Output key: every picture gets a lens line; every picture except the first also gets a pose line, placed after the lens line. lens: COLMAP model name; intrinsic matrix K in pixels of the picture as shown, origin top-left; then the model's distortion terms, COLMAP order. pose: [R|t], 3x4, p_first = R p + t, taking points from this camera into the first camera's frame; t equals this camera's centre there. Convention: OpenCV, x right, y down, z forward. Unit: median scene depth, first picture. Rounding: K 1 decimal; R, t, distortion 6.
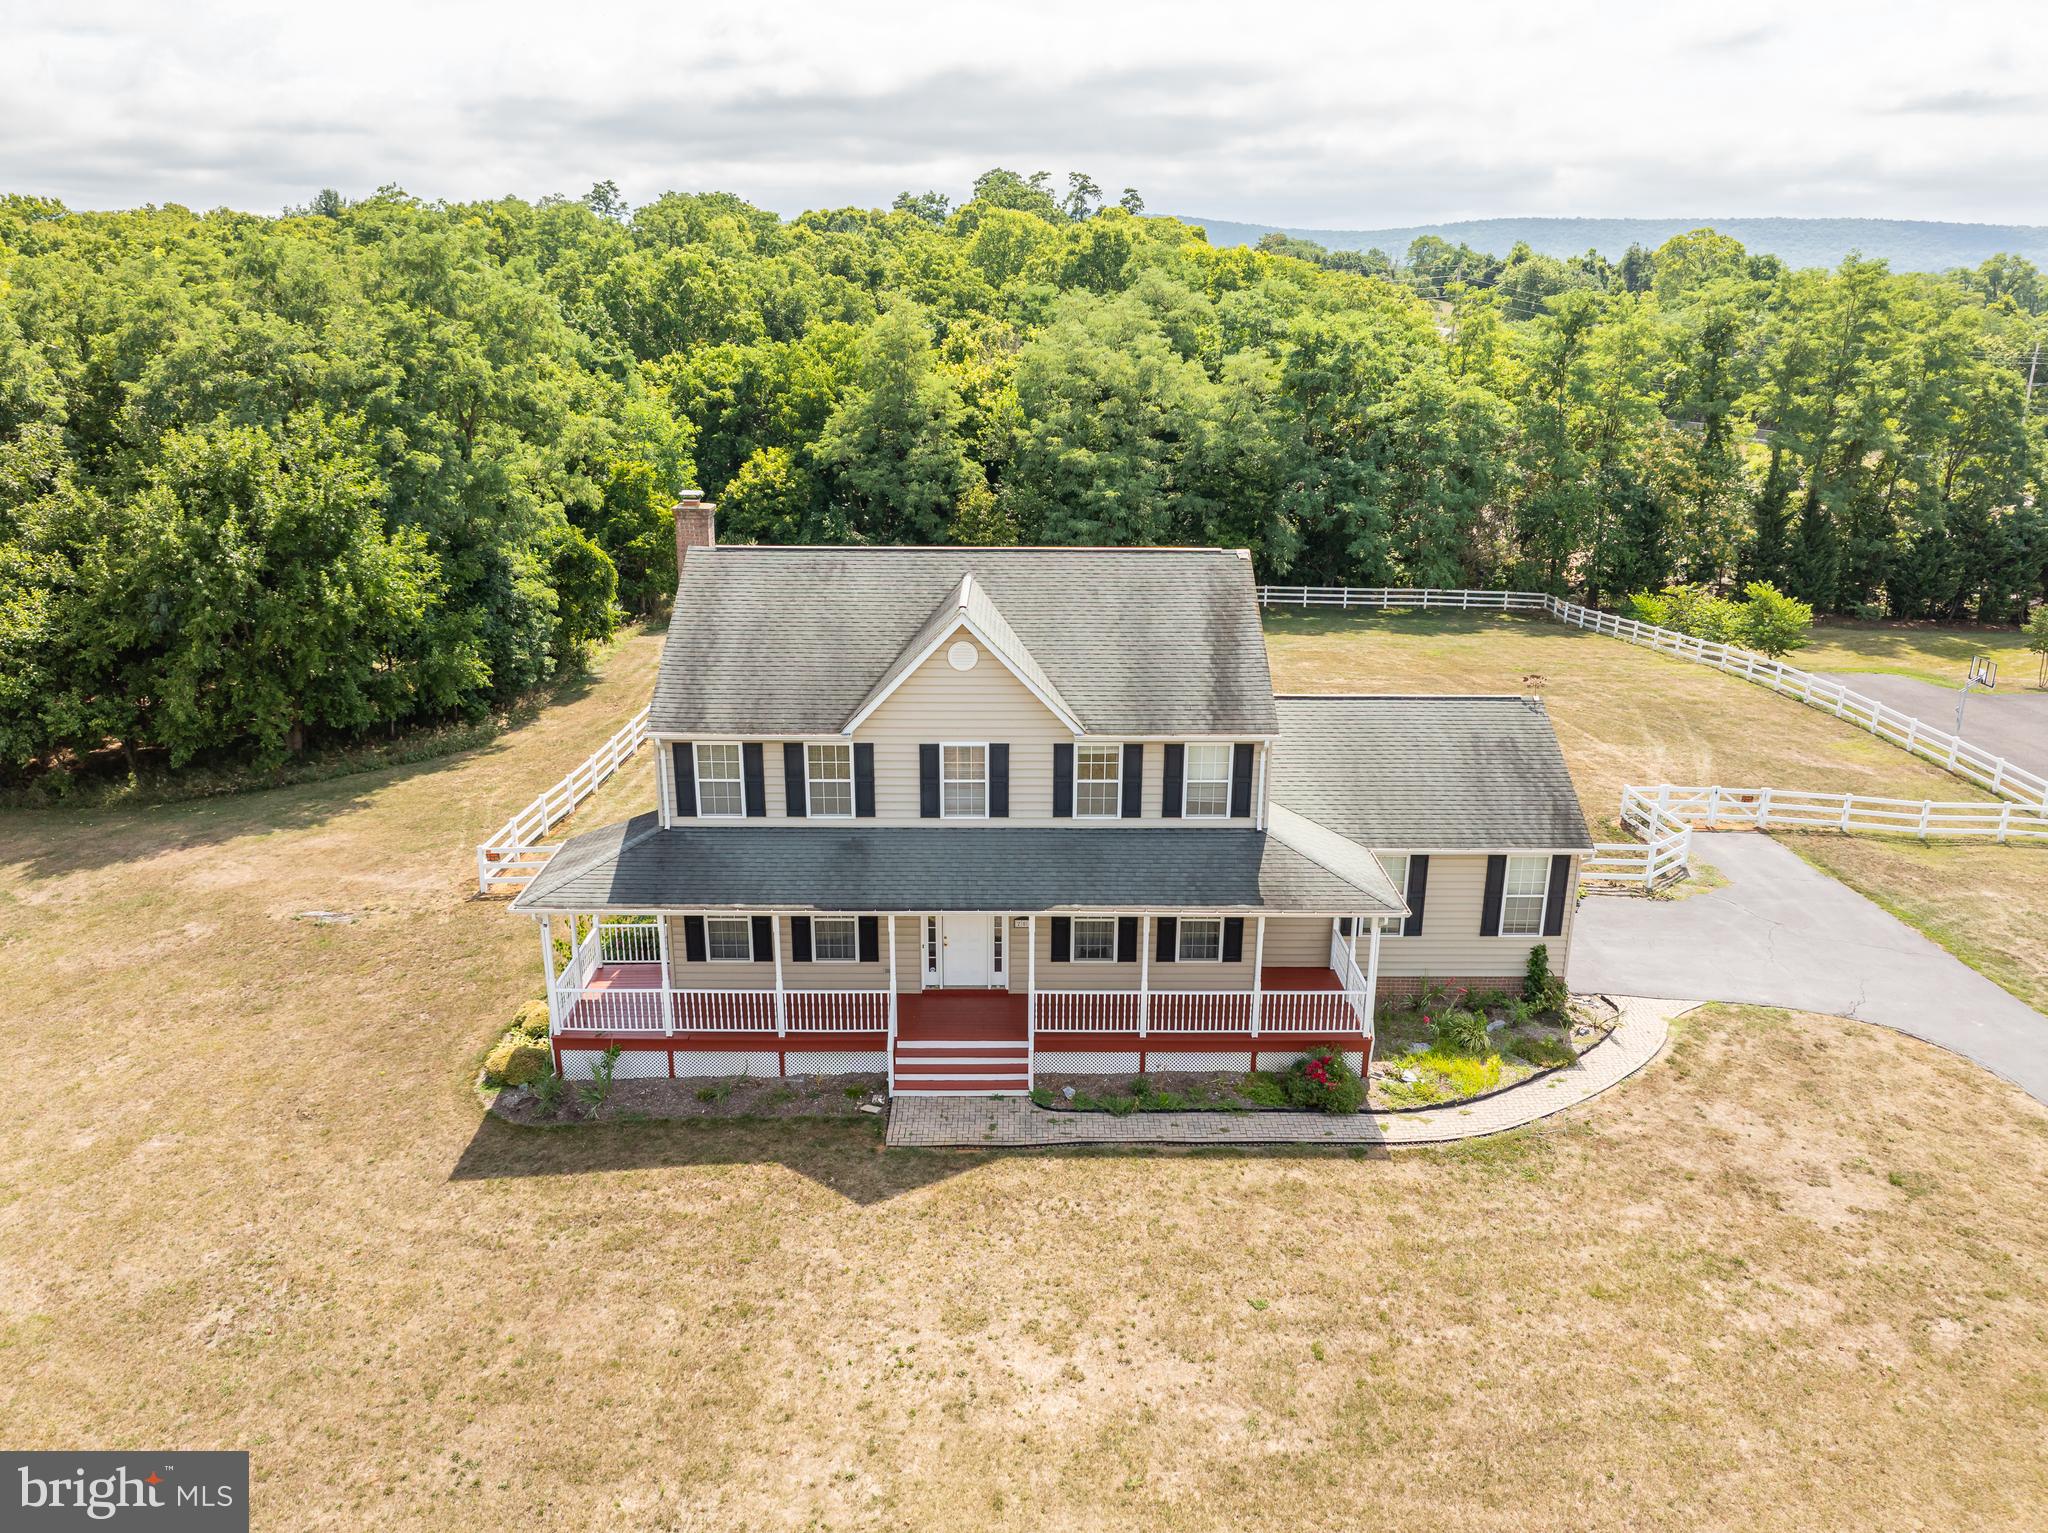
lens RADIAL K [[1447.3, 0, 1024.0], [0, 1447.3, 766.5], [0, 0, 1]] dist [-0.036307, -0.003898]
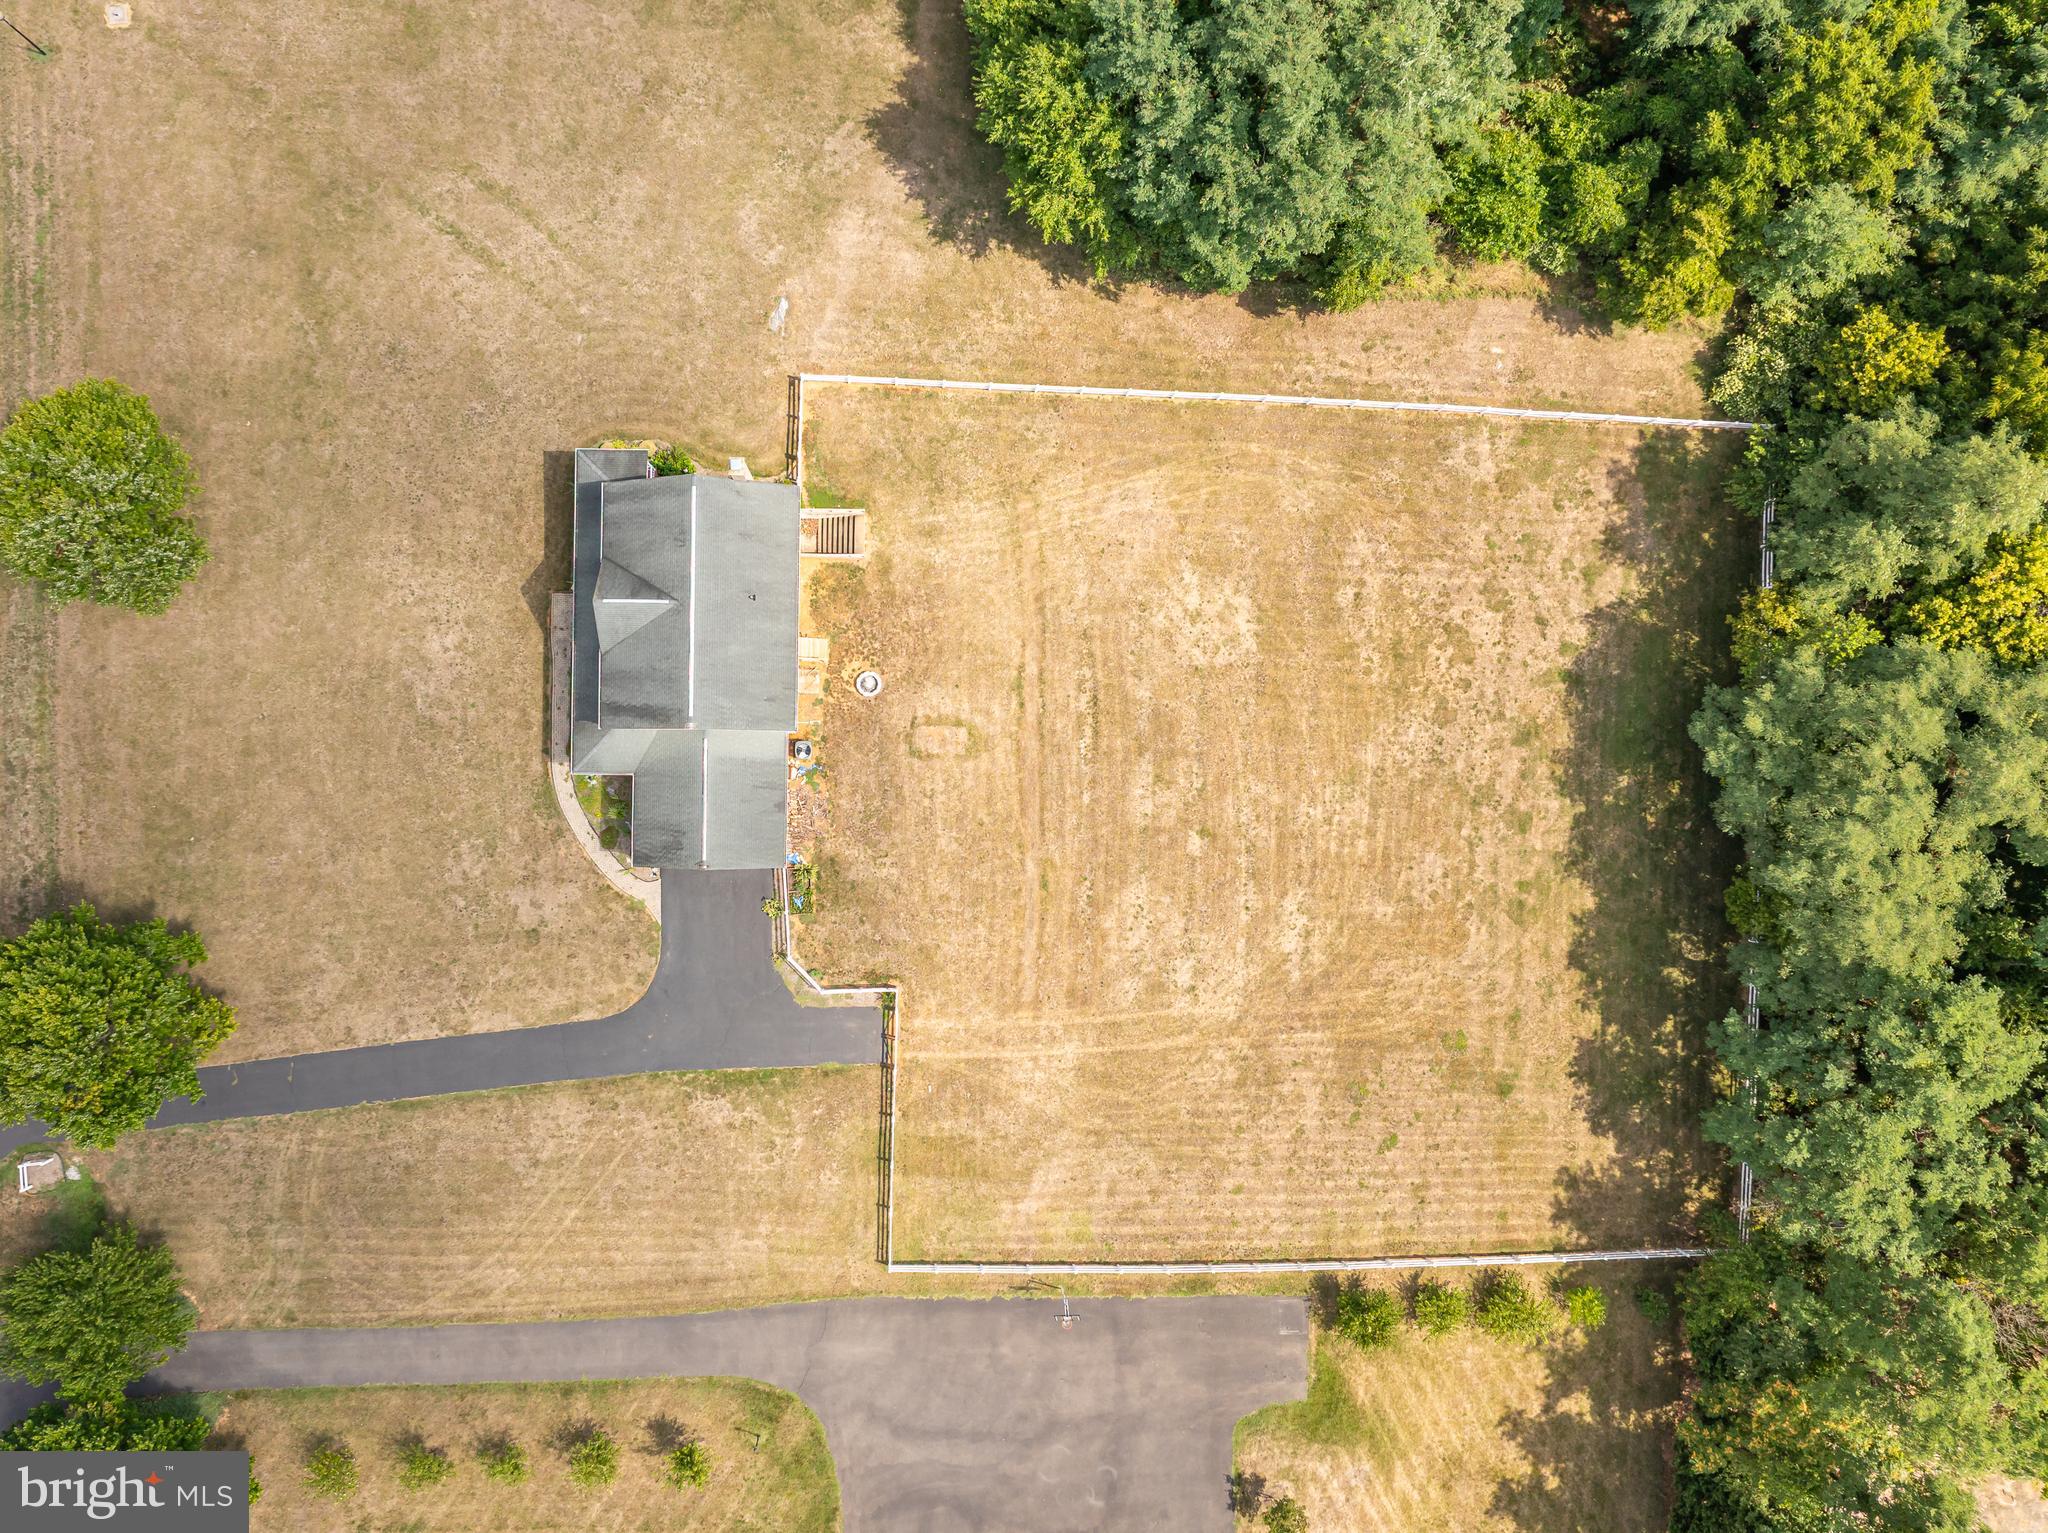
lens RADIAL K [[1618.6, 0, 1024.0], [0, 1618.6, 766.5], [0, 0, 1]] dist [-0.040481, 0.000015]
pose [[-0.020944, 0.999706, -0.012251, 0.259734], [-0.339300, 0.004419, 0.940668, -2.943485], [0.940445, 0.023859, 0.339108, 0.733252]]
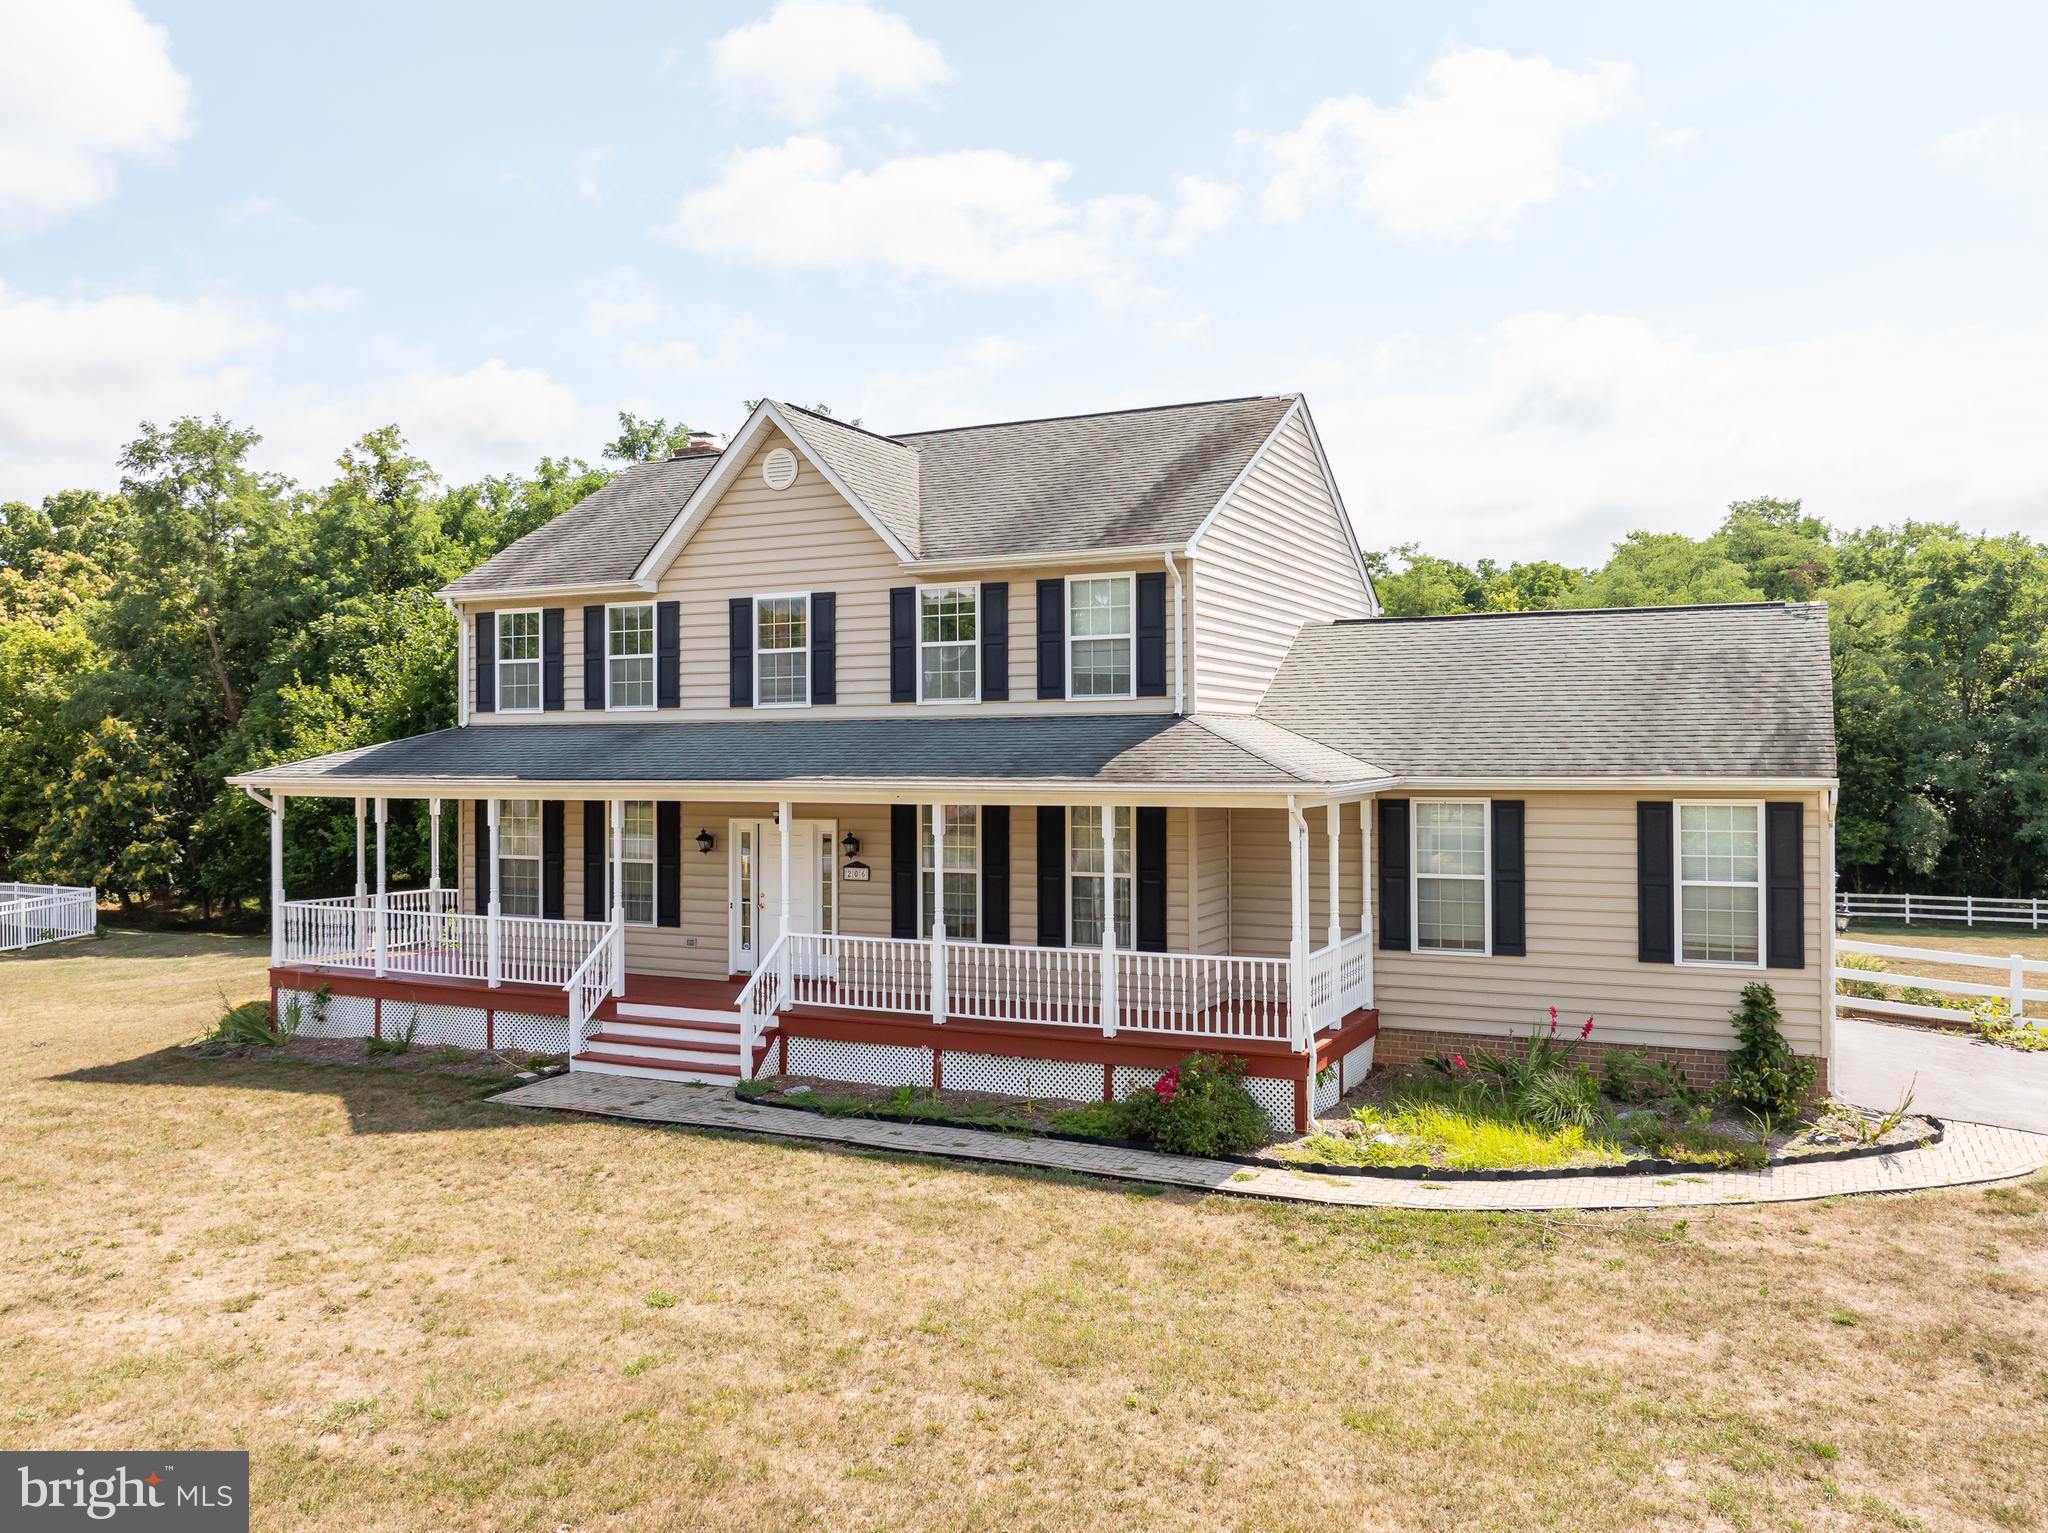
lens RADIAL K [[1589.2, 0, 1034.8], [0, 1589.2, 743.1], [0, 0, 1]] dist [-0.036591, -0.002370]
pose [[0.895165, -0.014669, -0.445493, 0.414092], [-0.126305, 0.950145, -0.285081, 0.258396], [0.427465, 0.311462, 0.848684, 0.413814]]
